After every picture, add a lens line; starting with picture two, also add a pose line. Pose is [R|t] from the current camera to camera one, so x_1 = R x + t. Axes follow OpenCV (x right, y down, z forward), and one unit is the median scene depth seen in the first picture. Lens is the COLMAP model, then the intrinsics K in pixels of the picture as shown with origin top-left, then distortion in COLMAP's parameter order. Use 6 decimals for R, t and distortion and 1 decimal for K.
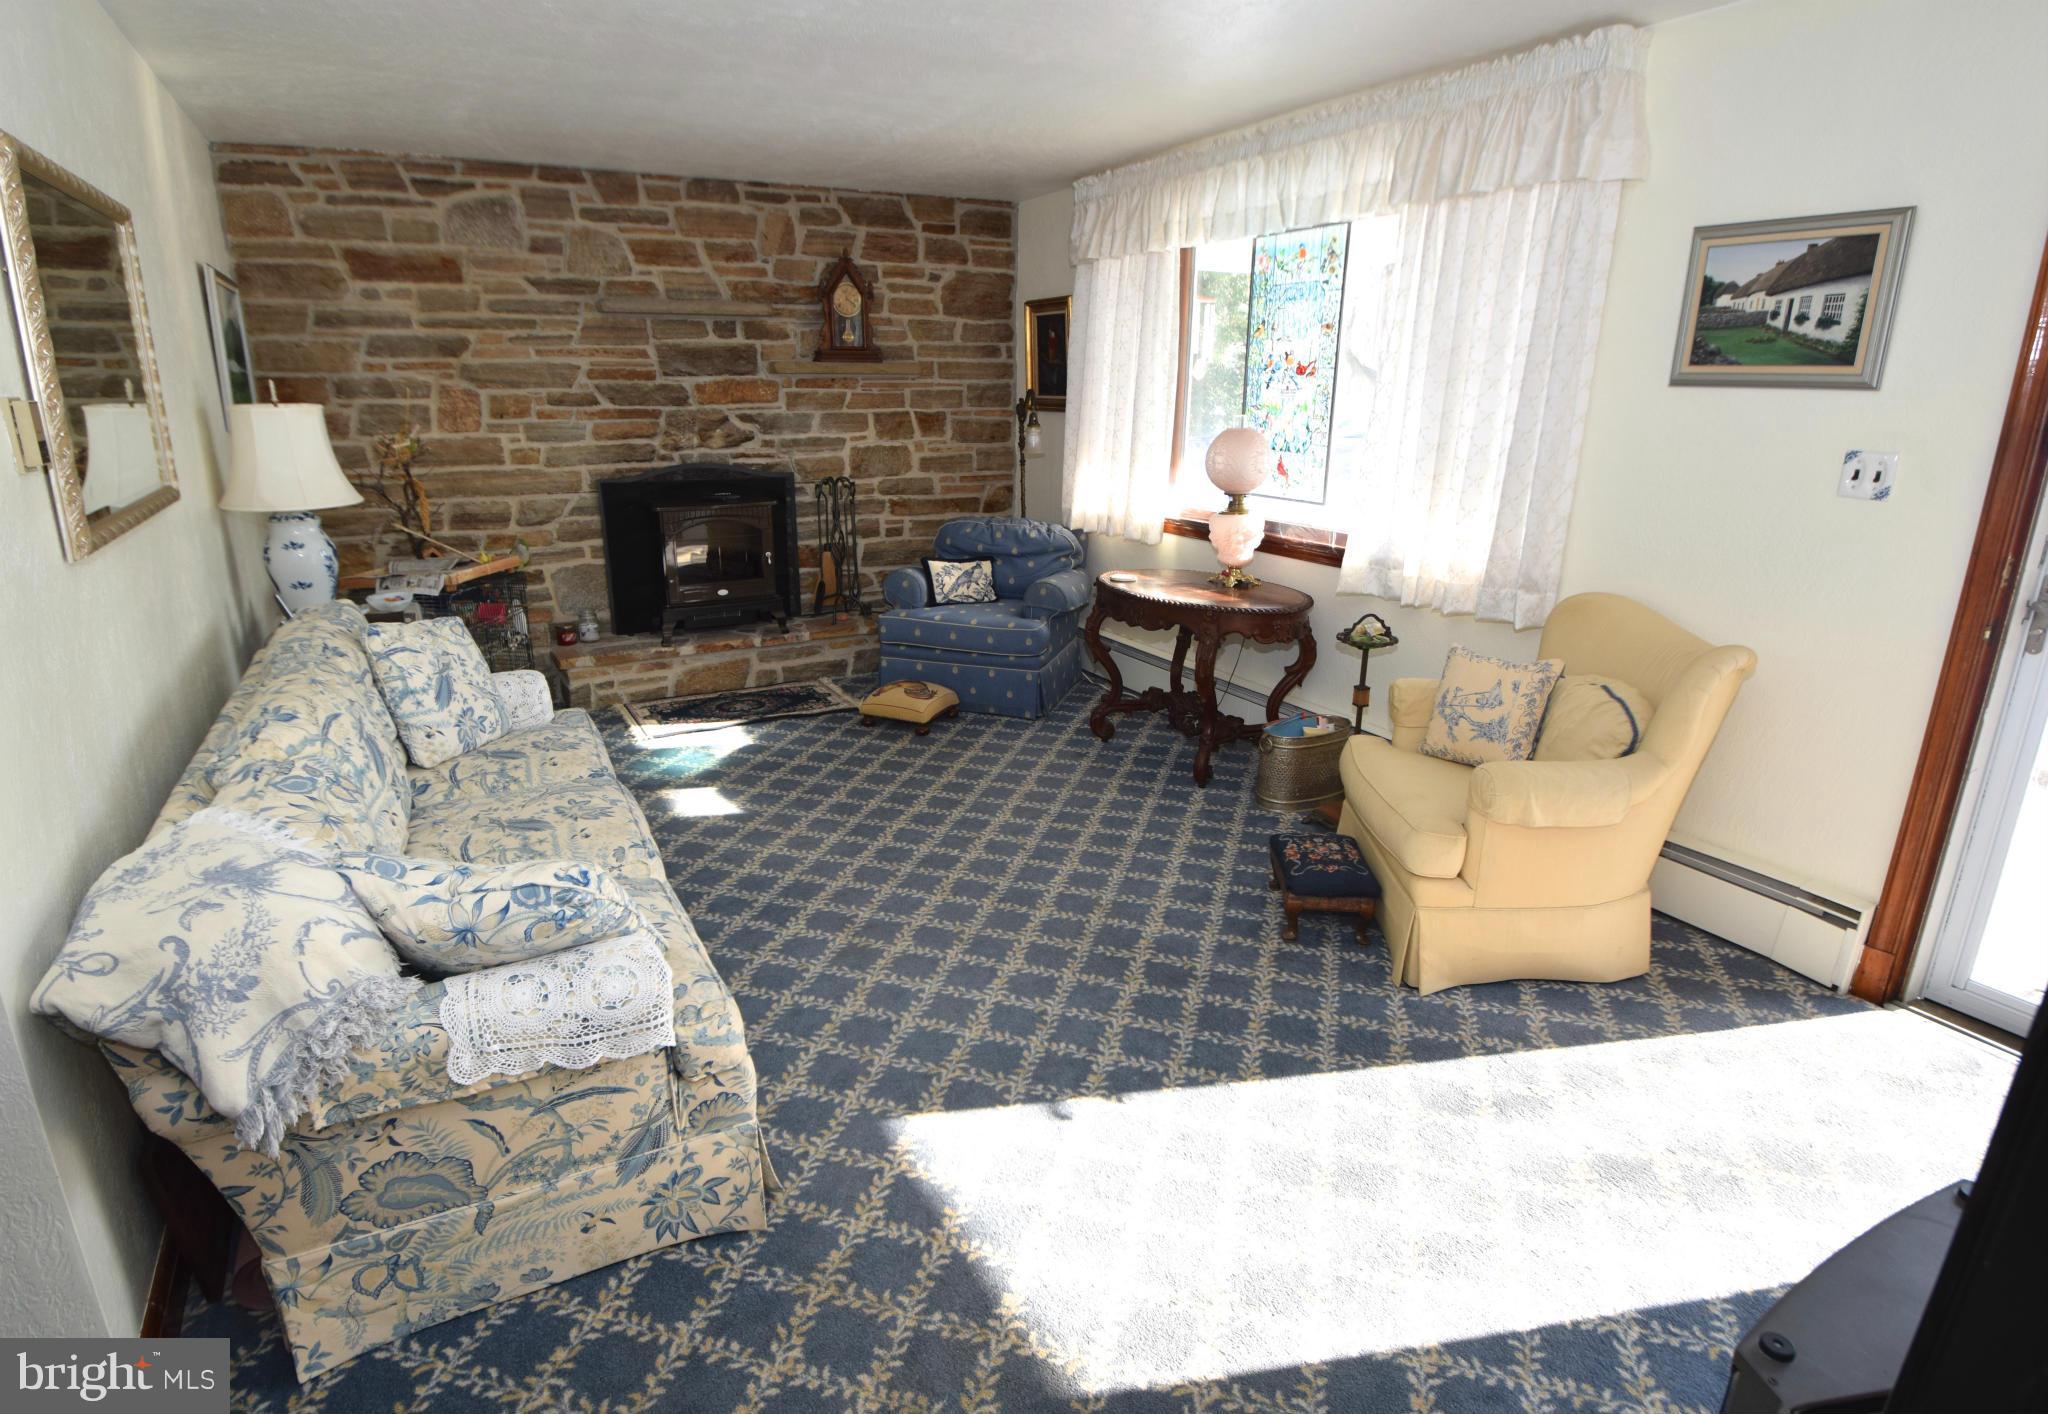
lens RADIAL K [[1090.5, 0, 983.7], [0, 1090.5, 705.0], [0, 0, 1]] dist [0.003217, -0.009823]
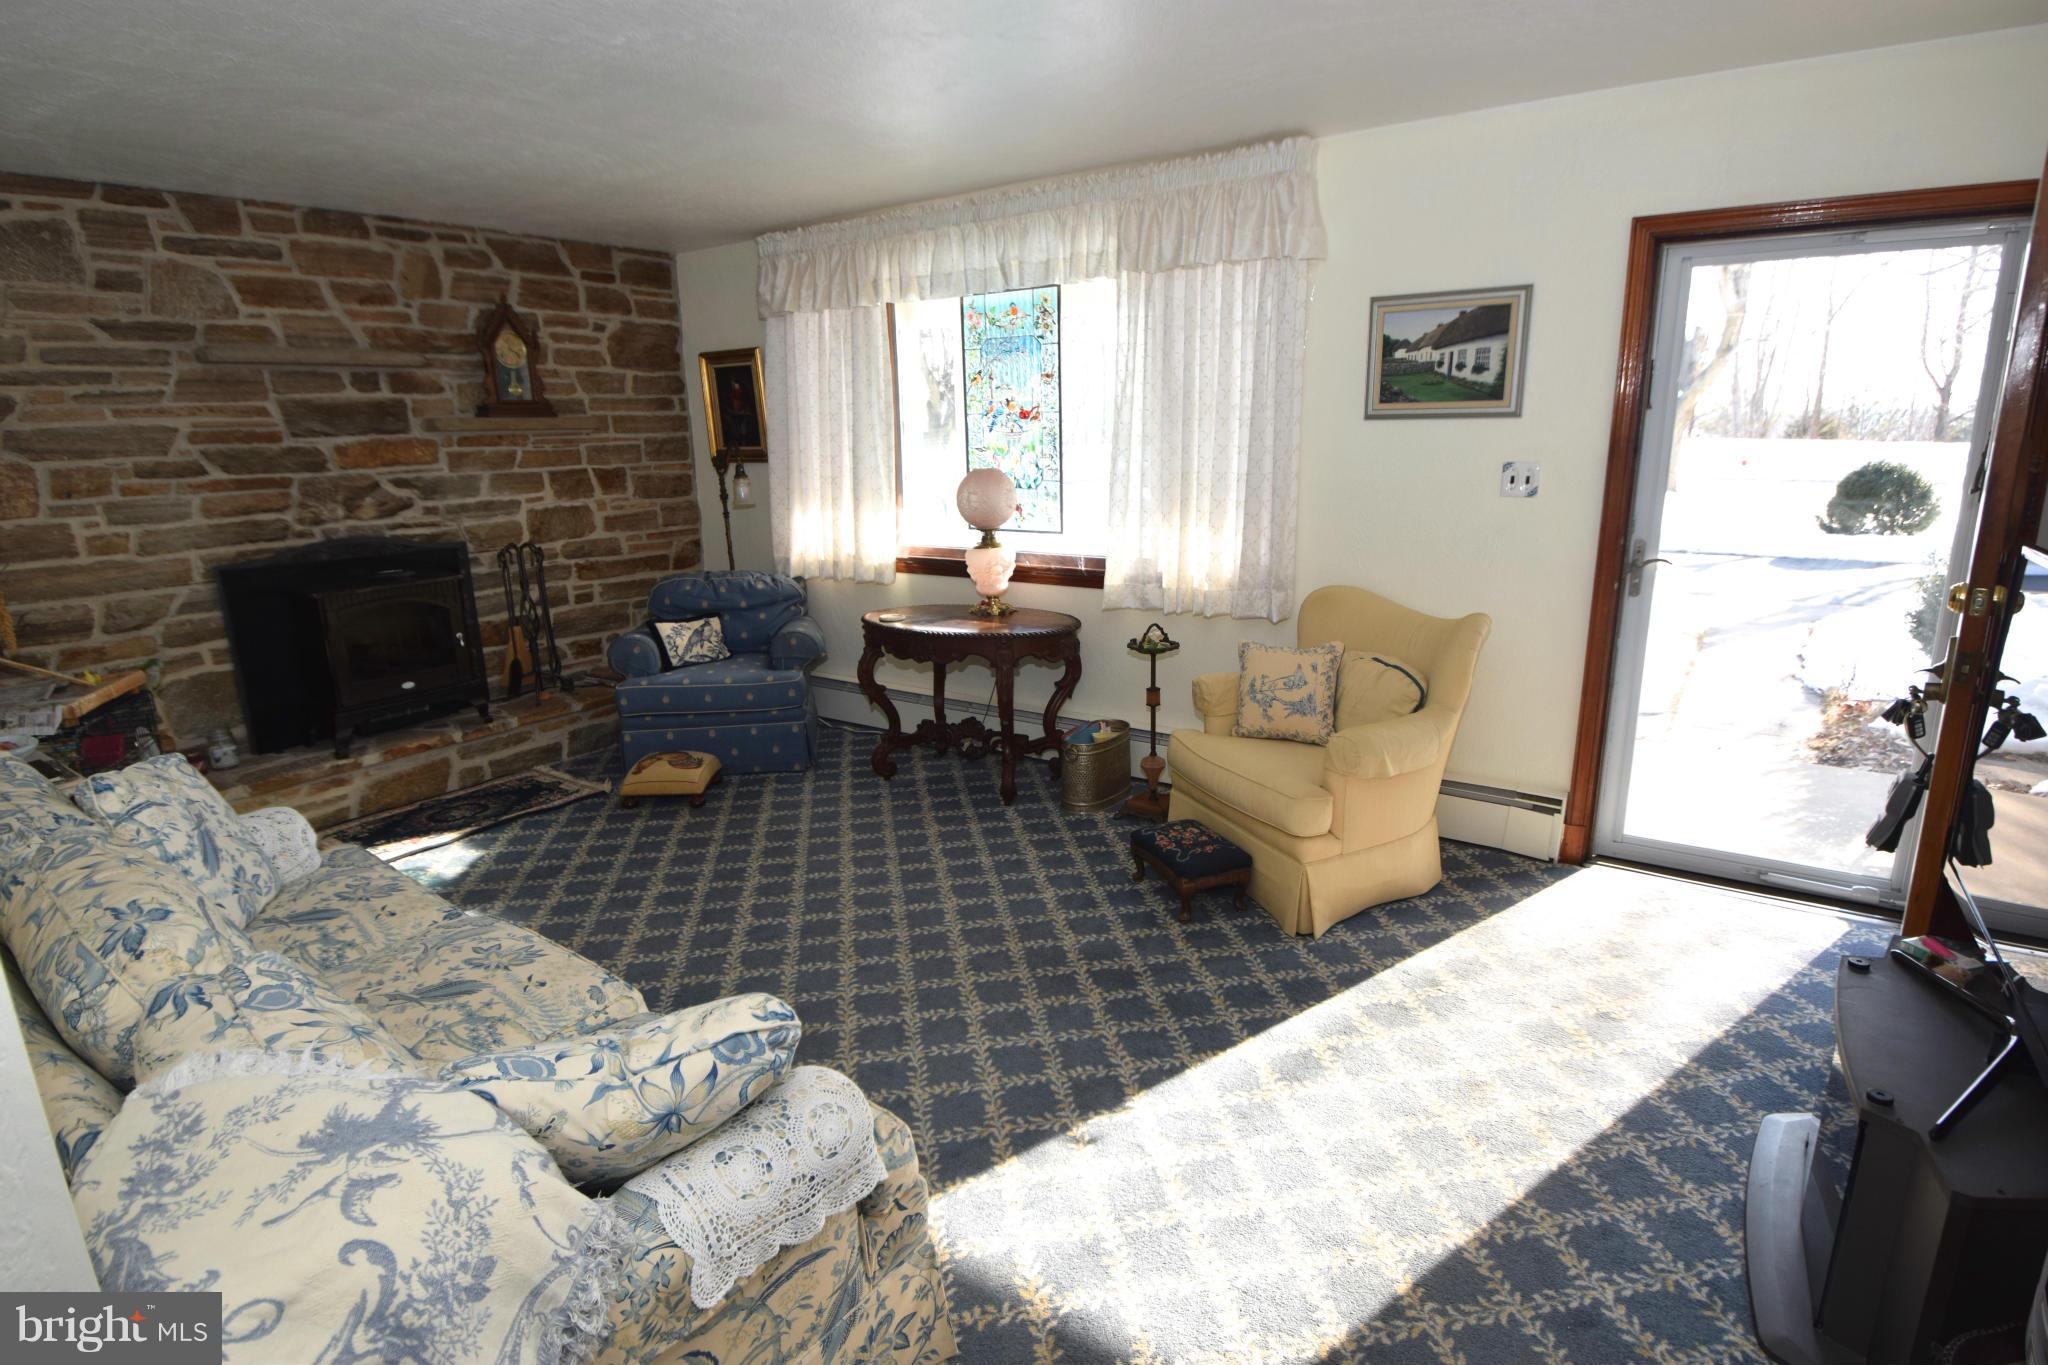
lens RADIAL K [[1048.2, 0, 1024.0], [0, 1048.2, 682.5], [0, 0, 1]] dist [0.007453, -0.019755]
pose [[0.887910, -0.129622, 0.441378, -0.191822], [0.153998, 0.987875, -0.019679, -0.016964], [-0.433476, 0.085444, 0.897105, 0.063869]]
